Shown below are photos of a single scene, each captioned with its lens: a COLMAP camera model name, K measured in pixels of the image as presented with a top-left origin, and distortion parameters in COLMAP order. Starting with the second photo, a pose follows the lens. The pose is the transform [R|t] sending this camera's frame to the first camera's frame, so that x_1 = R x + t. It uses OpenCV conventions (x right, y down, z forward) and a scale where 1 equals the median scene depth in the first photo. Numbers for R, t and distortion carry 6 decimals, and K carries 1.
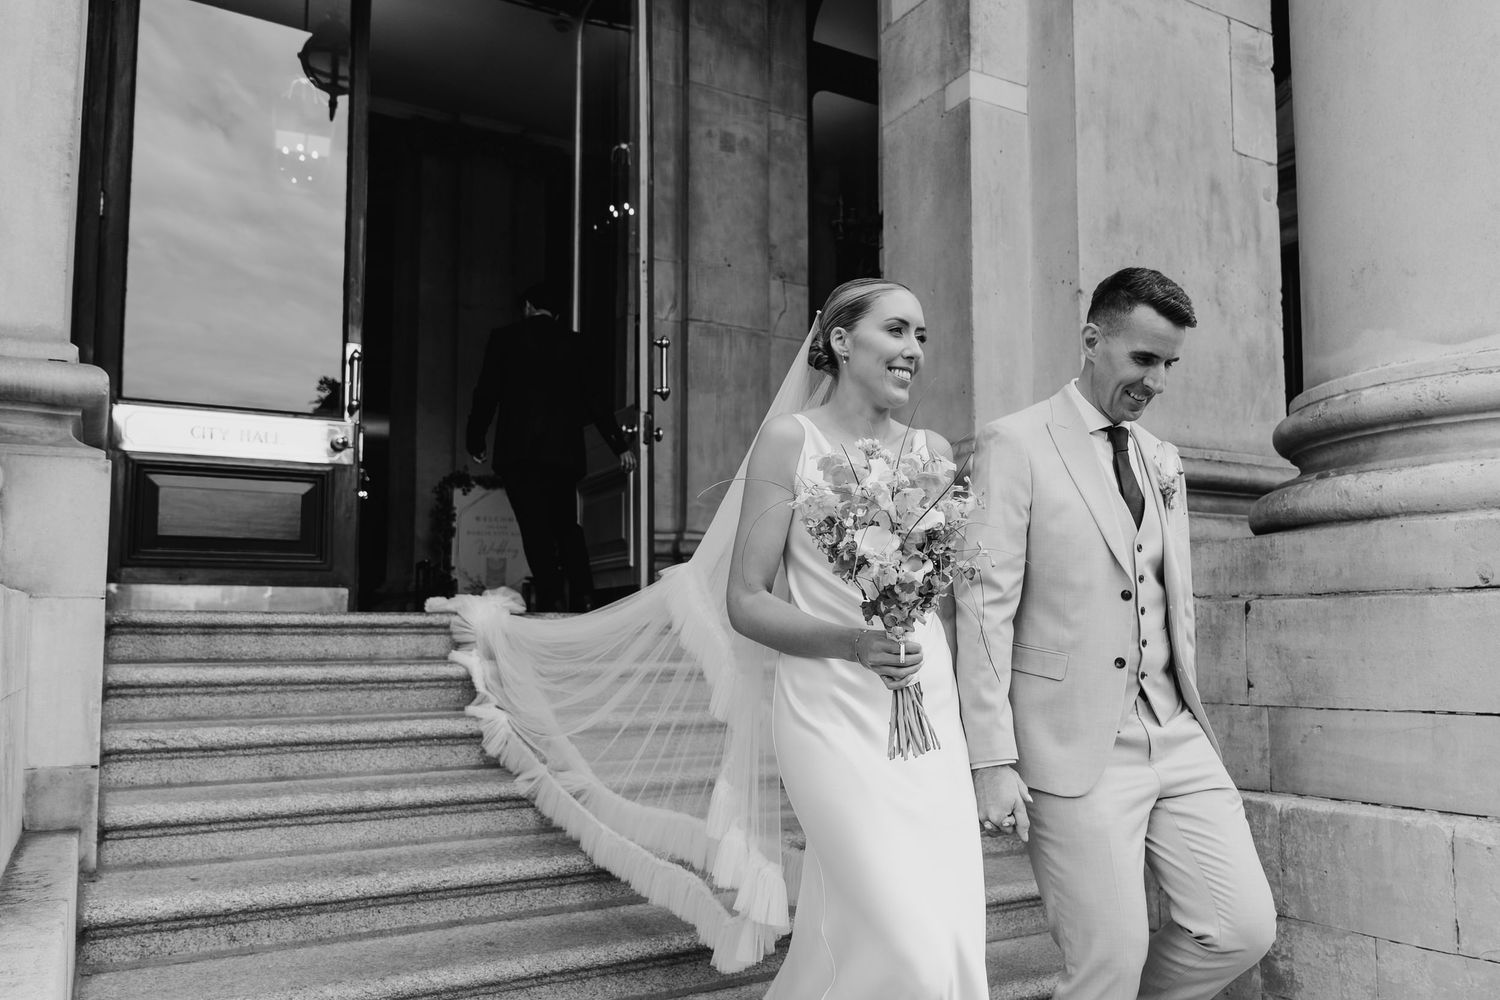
lens RADIAL K [[1158.3, 0, 750.4], [0, 1158.3, 500.4], [0, 0, 1]] dist [0.003723, -0.007999]
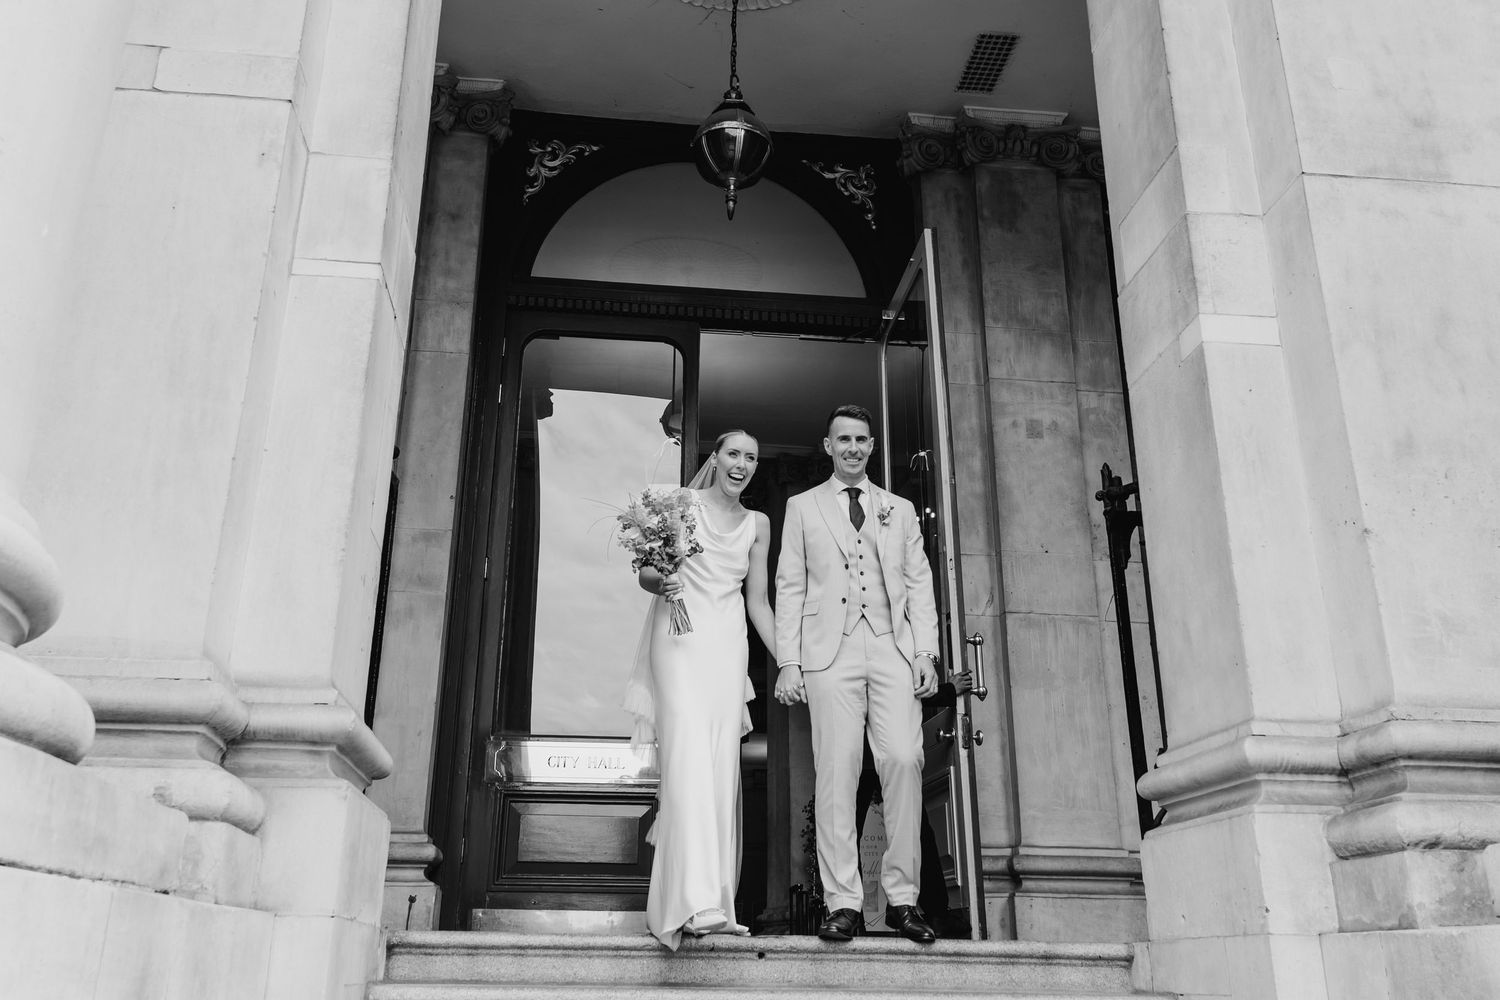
lens RADIAL K [[1182.6, 0, 749.0], [0, 1182.6, 503.0], [0, 0, 1]] dist [0.023057, -0.001726]
pose [[0.904718, -0.142588, -0.401439, 0.165430], [0.032945, 0.962919, -0.267773, 0.010814], [0.424734, 0.229034, 0.875868, 0.040693]]
